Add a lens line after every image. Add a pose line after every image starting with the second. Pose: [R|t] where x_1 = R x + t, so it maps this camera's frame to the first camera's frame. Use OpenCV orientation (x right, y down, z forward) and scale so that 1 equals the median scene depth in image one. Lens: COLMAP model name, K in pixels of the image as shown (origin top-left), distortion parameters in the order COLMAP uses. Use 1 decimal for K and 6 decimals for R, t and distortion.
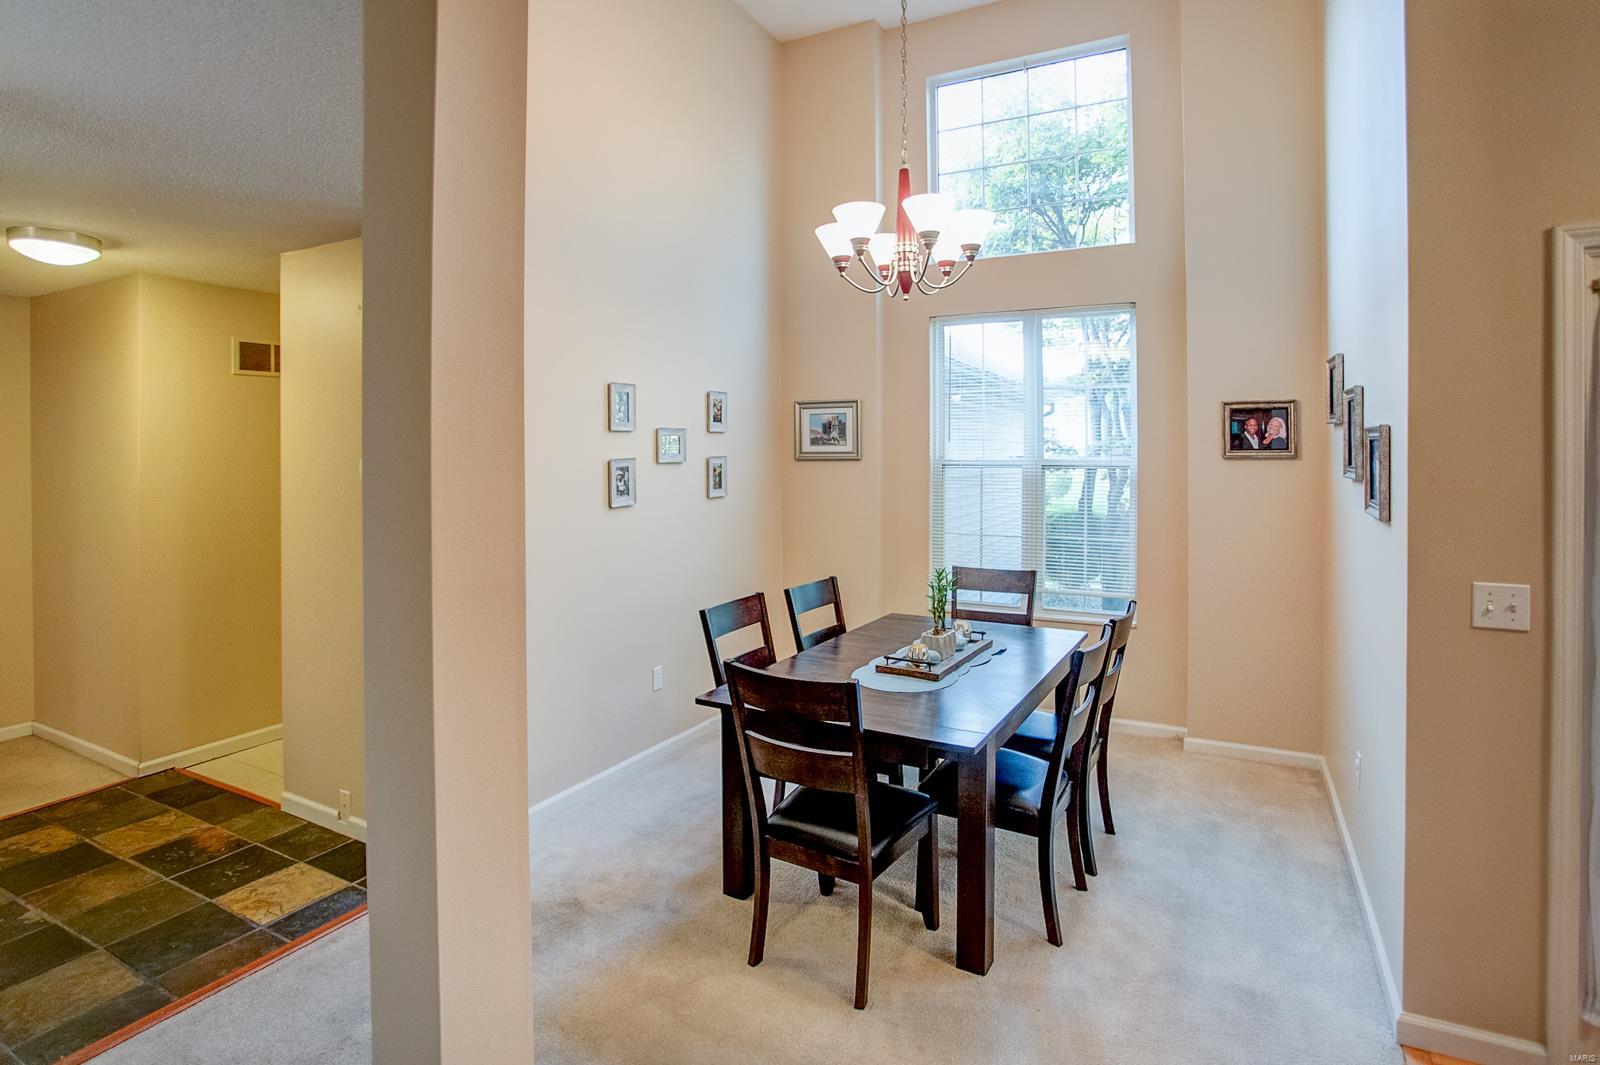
lens RADIAL K [[831.7, 0, 752.7], [0, 831.7, 466.7], [0, 0, 1]] dist [-0.070799, 0.020315]
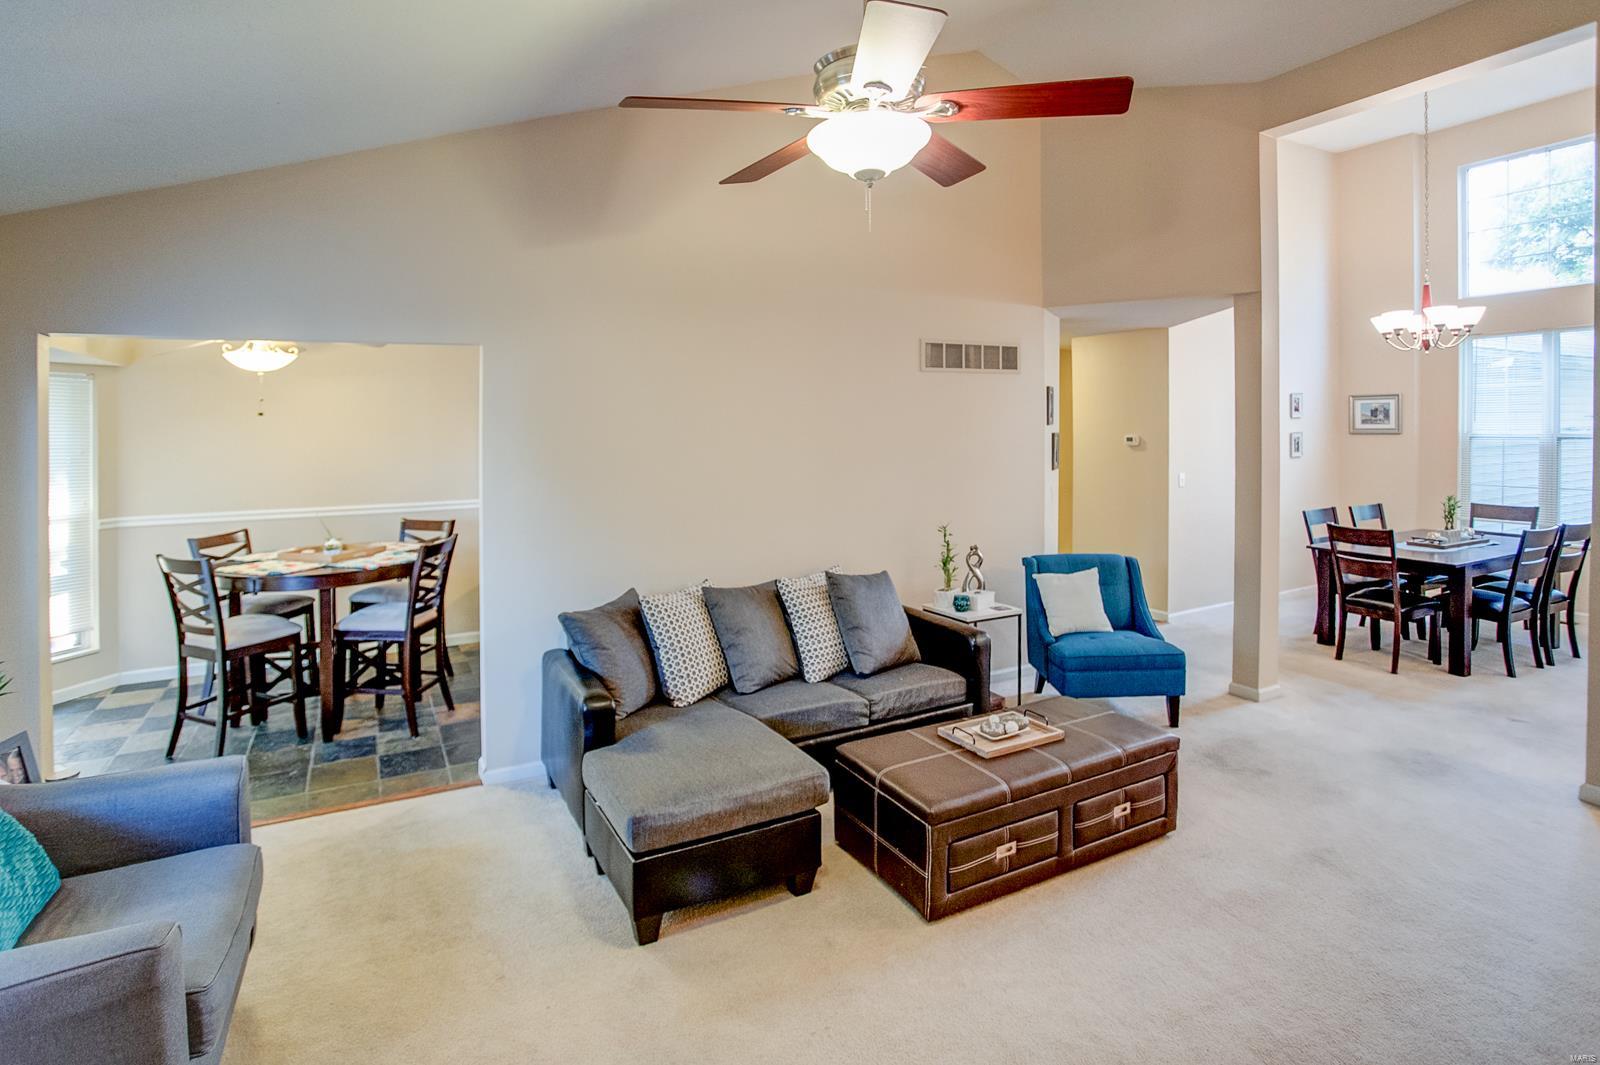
lens RADIAL K [[815.7, 0, 798.1], [0, 815.7, 444.9], [0, 0, 1]] dist [-0.050205, 0.017802]
pose [[0.864588, 0.004404, -0.502463, -0.126980], [0.002475, 0.999912, 0.013024, -0.013705], [0.502476, -0.012504, 0.864501, -1.140066]]
